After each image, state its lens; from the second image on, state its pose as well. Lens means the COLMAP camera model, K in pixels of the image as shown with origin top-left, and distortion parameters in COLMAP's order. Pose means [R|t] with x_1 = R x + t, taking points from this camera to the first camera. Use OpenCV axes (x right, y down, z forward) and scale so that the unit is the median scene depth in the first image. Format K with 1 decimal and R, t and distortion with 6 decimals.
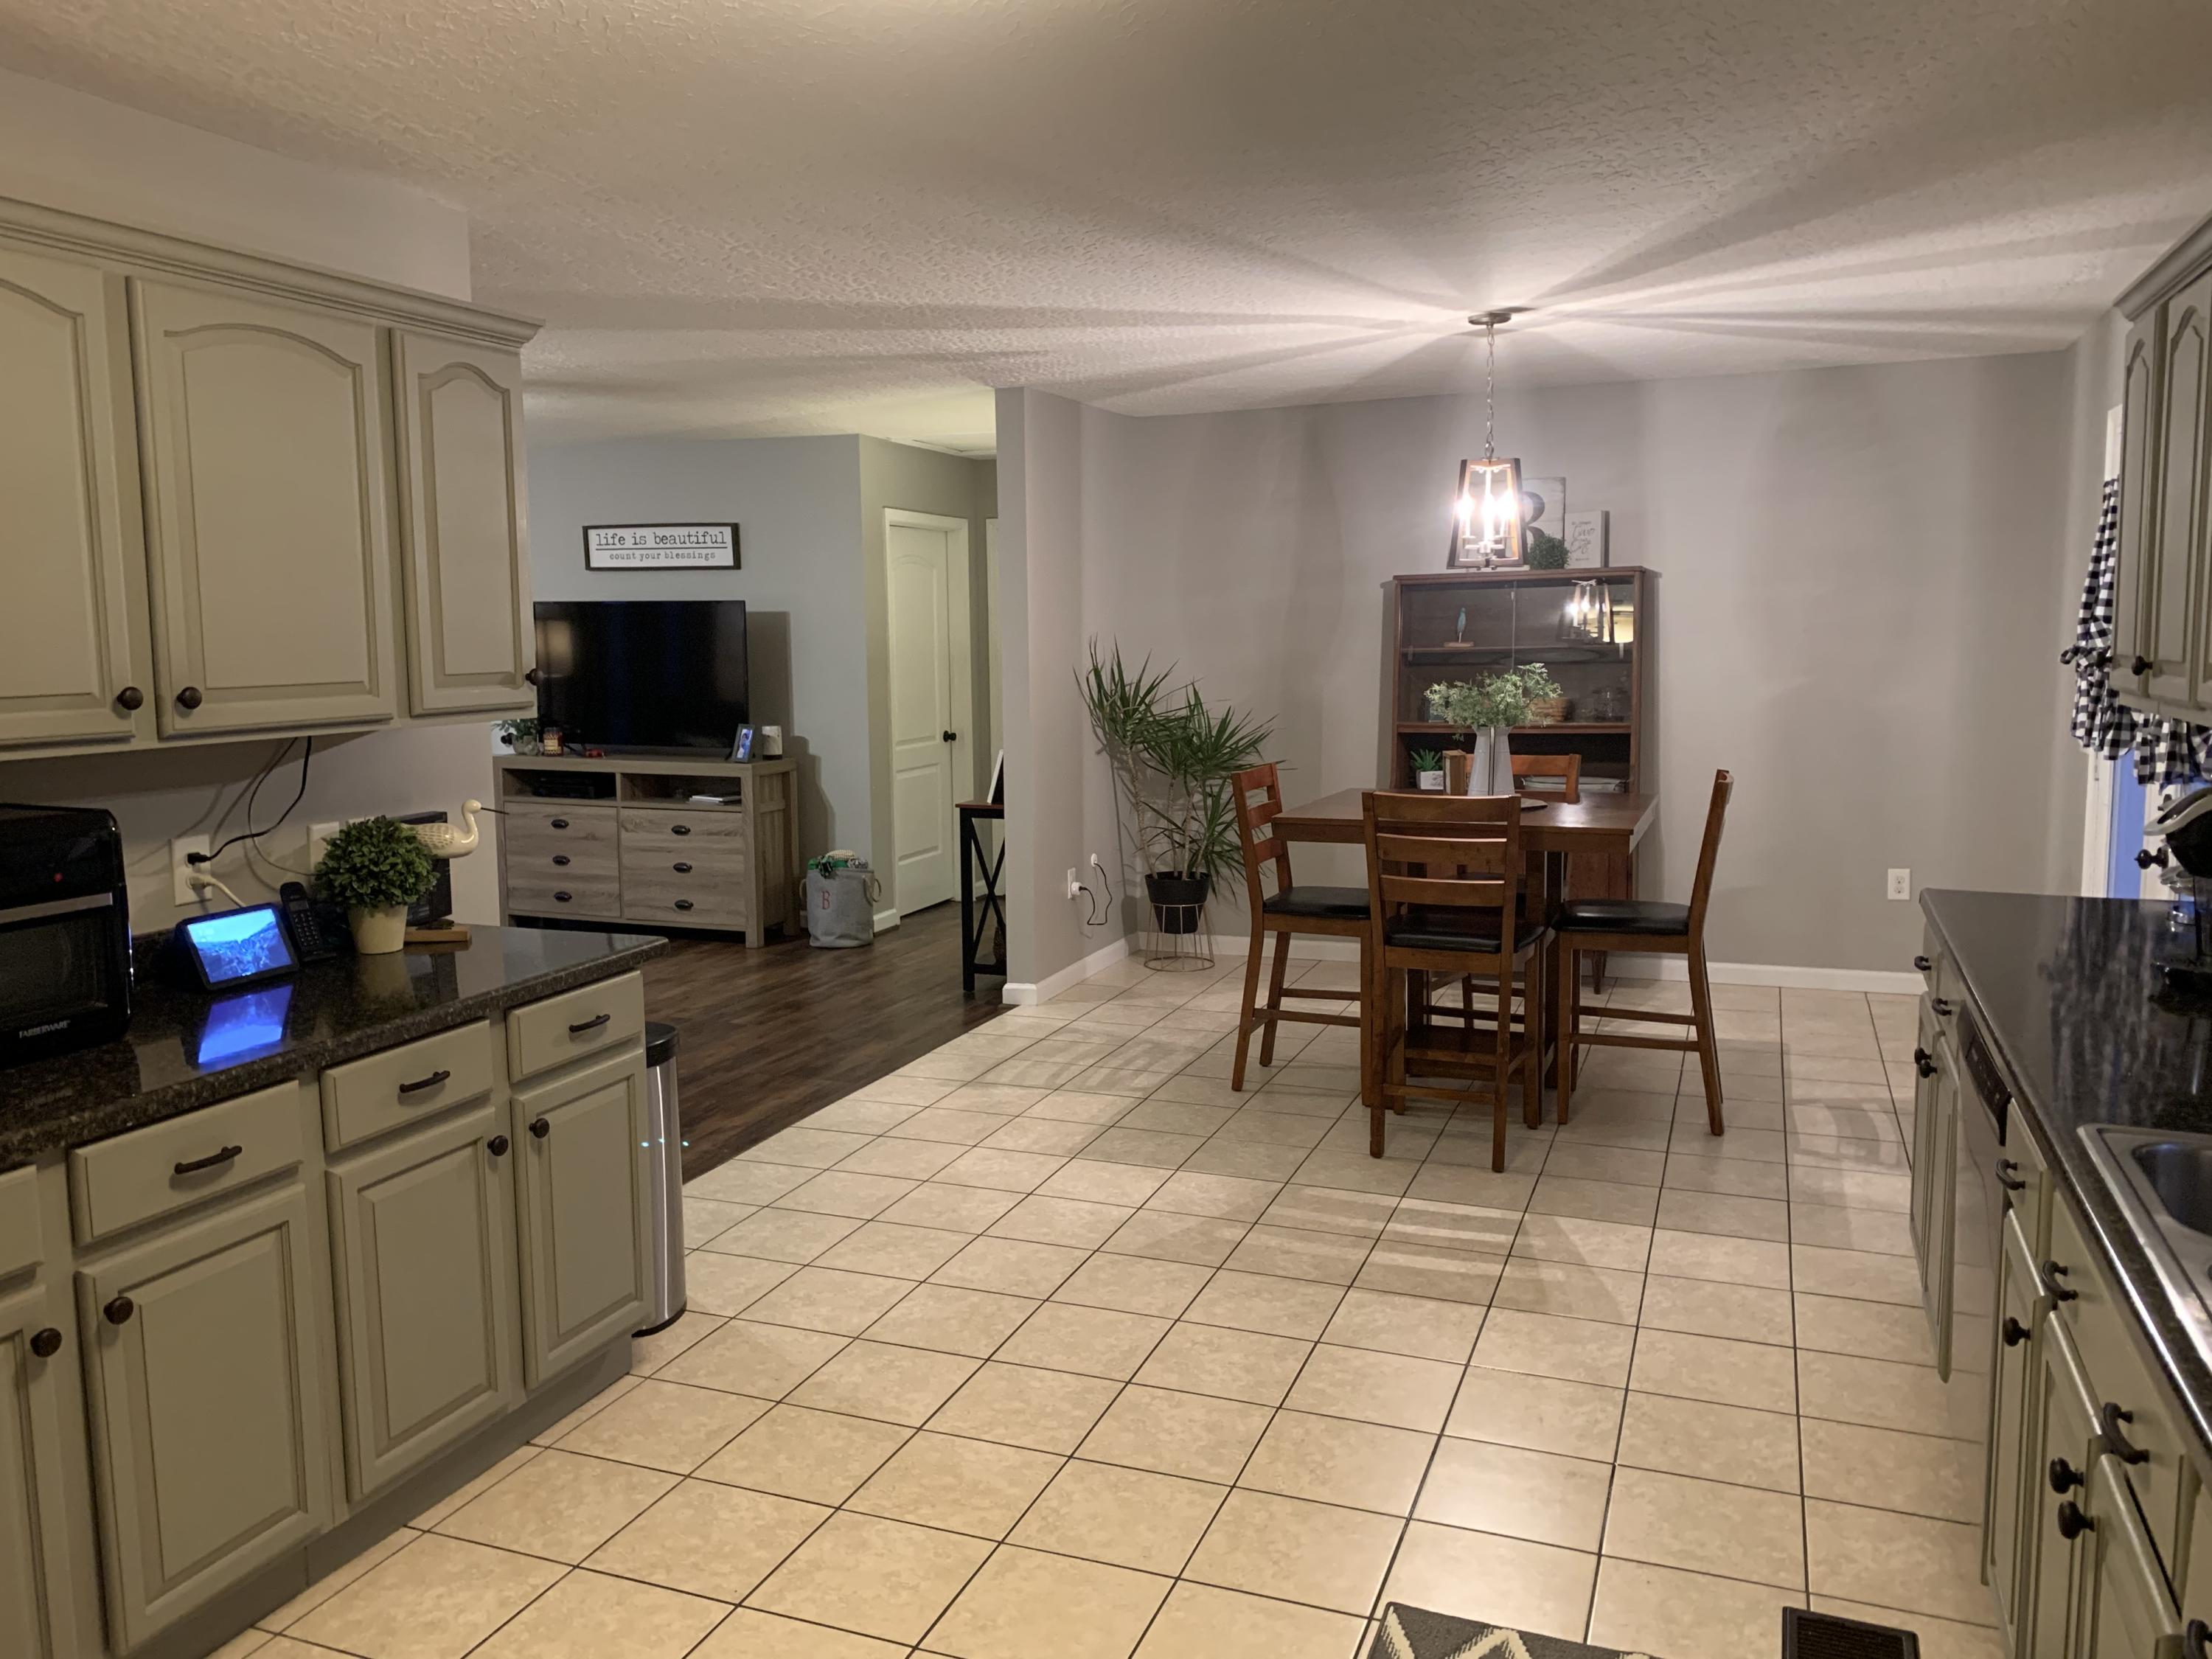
lens RADIAL K [[1682.9, 0, 1105.5], [0, 1682.9, 815.8], [0, 0, 1]] dist [0.046622, -0.000922]
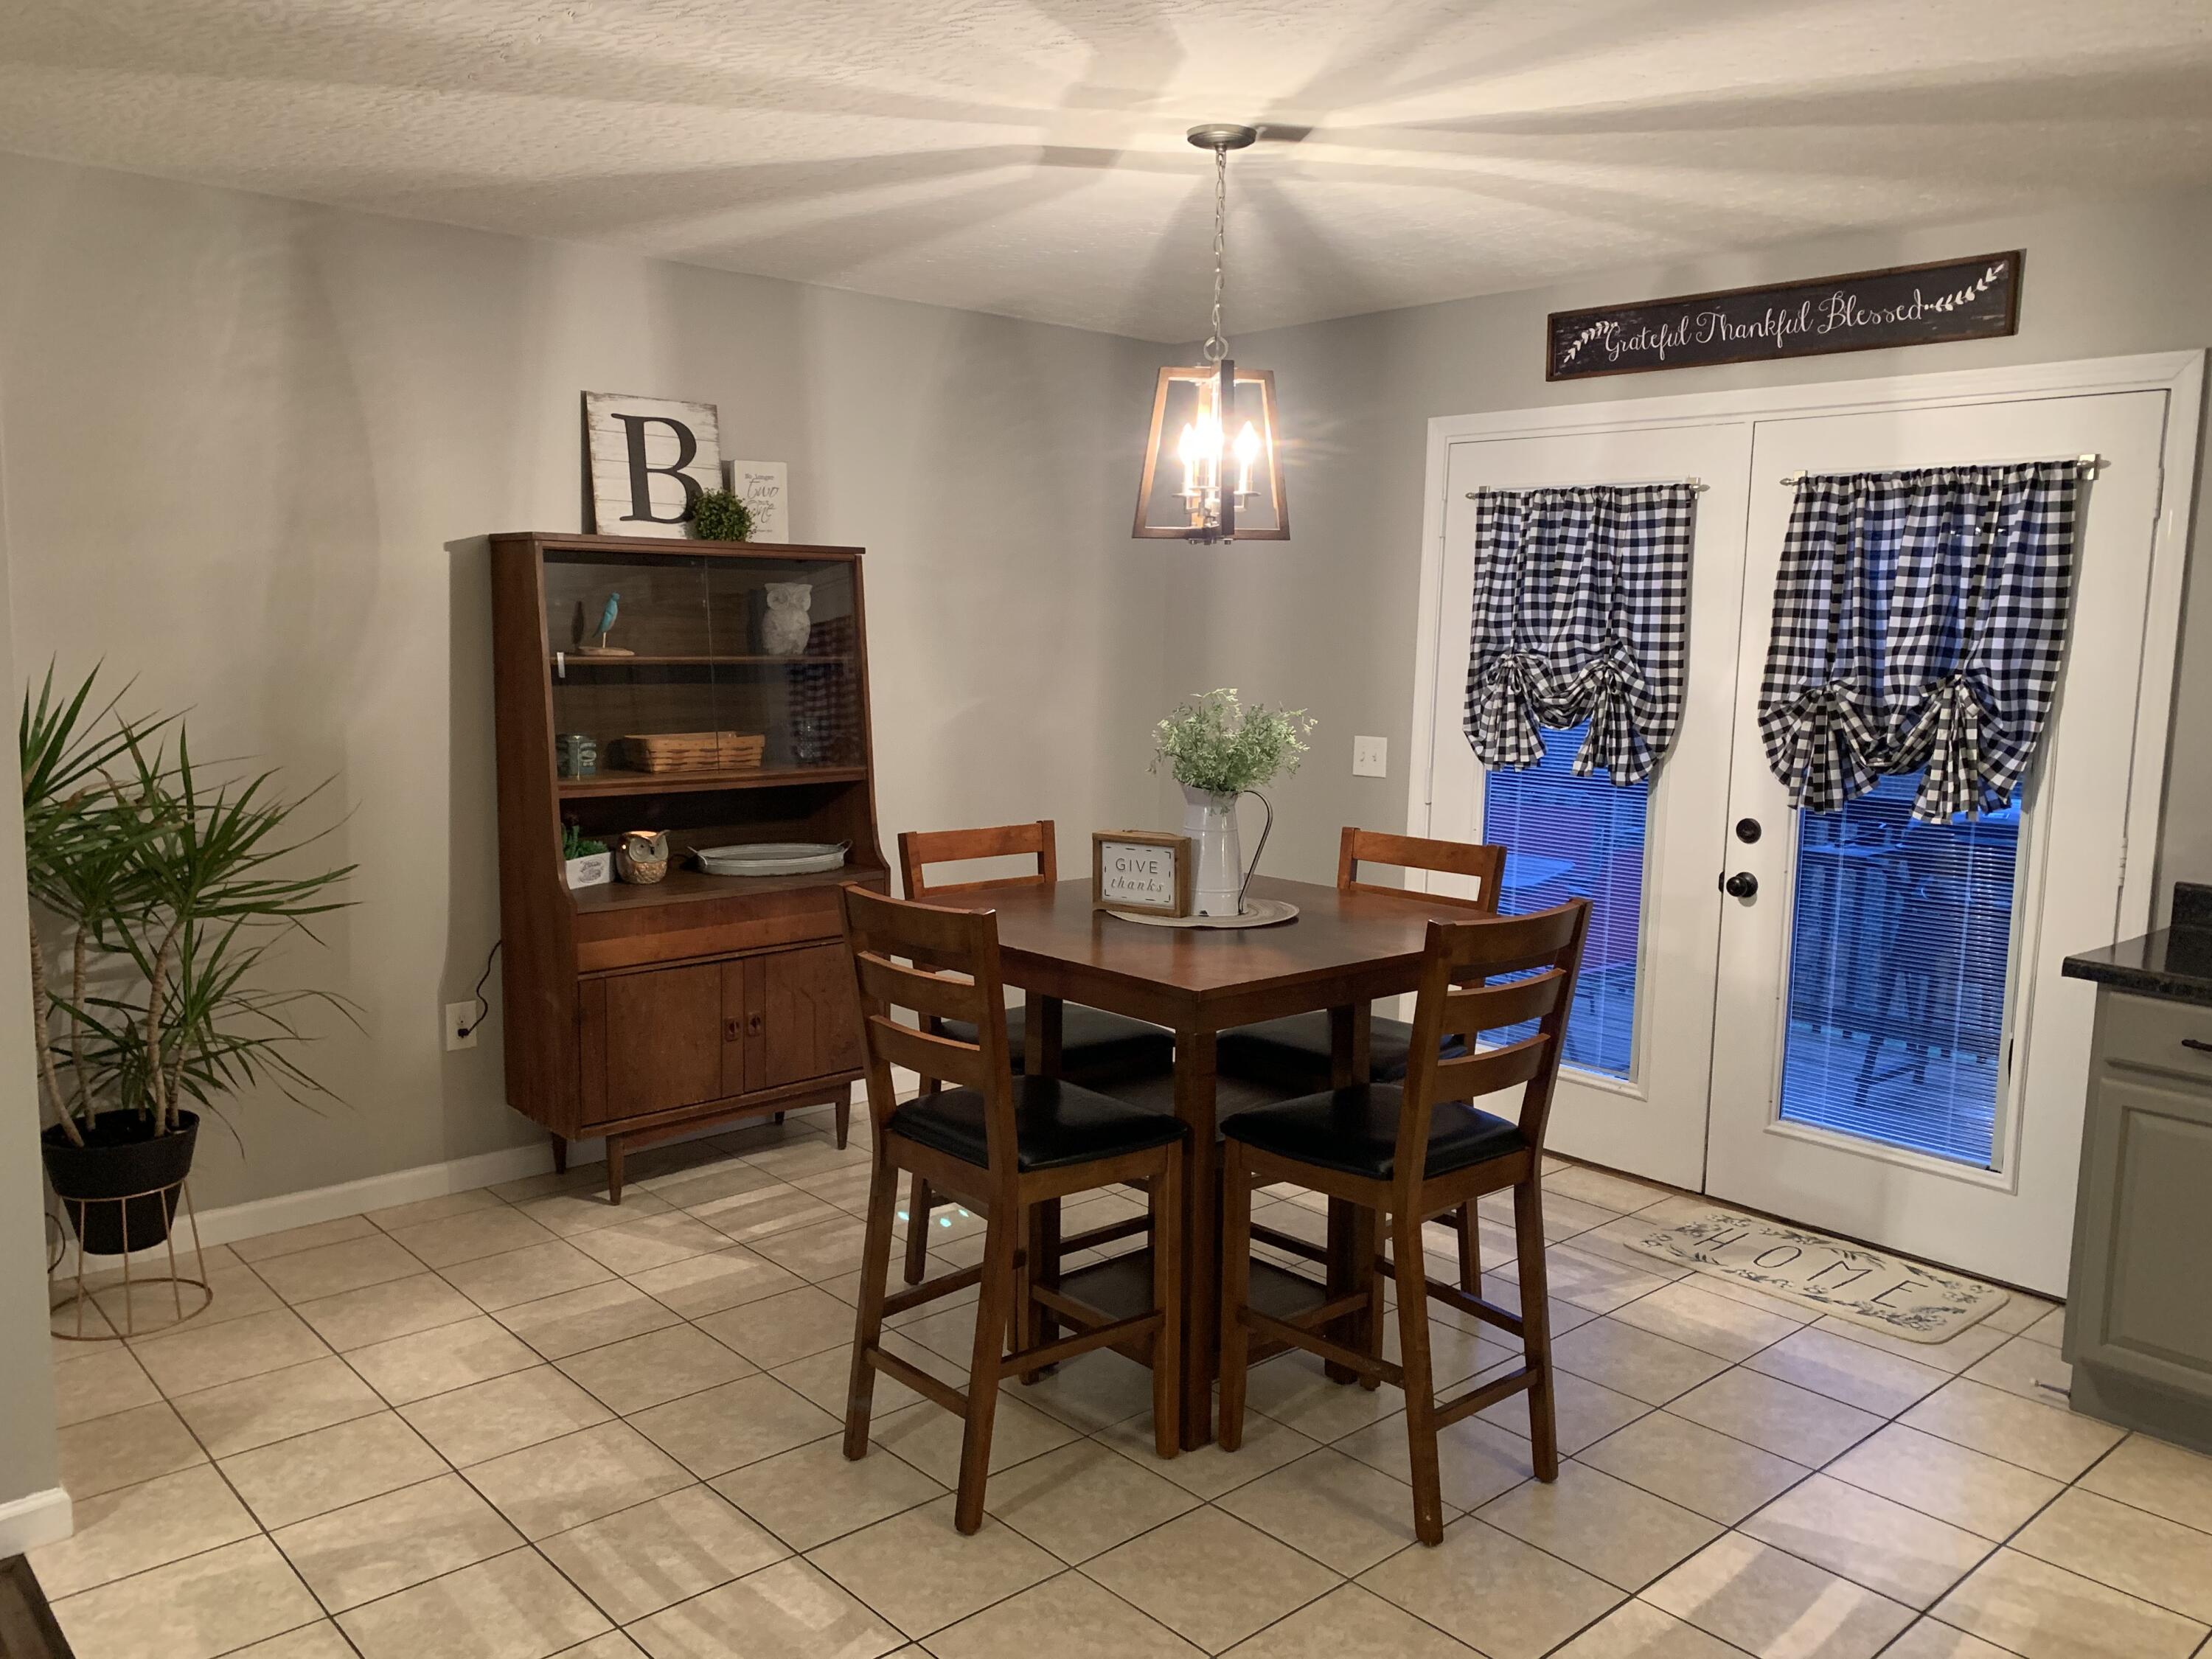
lens RADIAL K [[1682.9, 0, 1105.5], [0, 1682.9, 815.8], [0, 0, 1]] dist [0.046622, -0.000922]
pose [[0.444064, -0.076250, 0.892745, -0.307708], [0.075045, 0.996037, 0.047744, -0.065847], [-0.892847, 0.045795, 0.448026, 0.643193]]
